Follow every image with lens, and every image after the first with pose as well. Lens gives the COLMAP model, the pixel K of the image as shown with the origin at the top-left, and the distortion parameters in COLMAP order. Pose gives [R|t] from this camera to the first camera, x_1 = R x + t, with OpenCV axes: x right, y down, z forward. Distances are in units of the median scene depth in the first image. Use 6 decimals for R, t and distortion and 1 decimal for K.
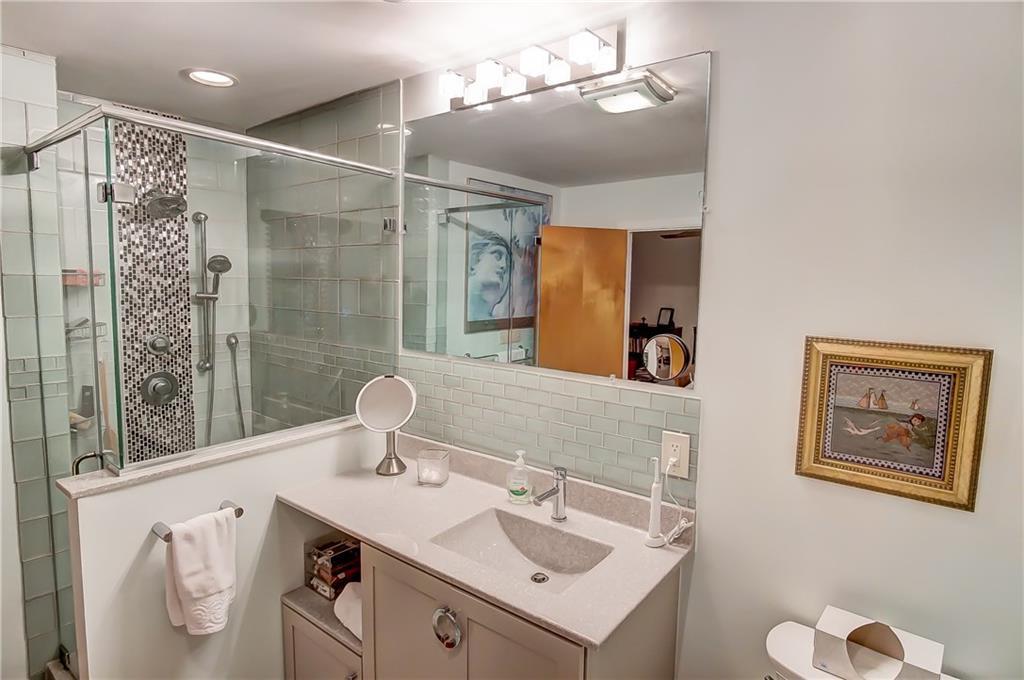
lens RADIAL K [[554.6, 0, 525.9], [0, 554.6, 330.7], [0, 0, 1]] dist [-0.004414, 0.000390]
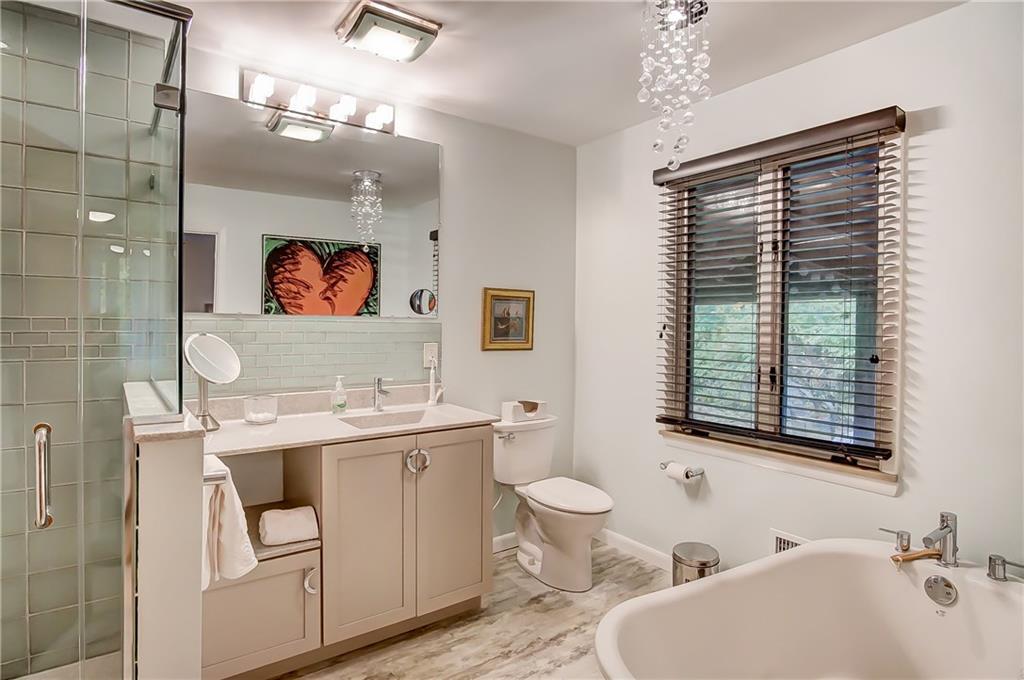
lens RADIAL K [[554.6, 0, 525.9], [0, 554.6, 330.7], [0, 0, 1]] dist [-0.004414, 0.000390]
pose [[0.276109, -0.028501, 0.960704, -1.631450], [0.091054, 0.995840, 0.003374, 0.194744], [-0.956803, 0.086544, 0.277556, 0.233888]]
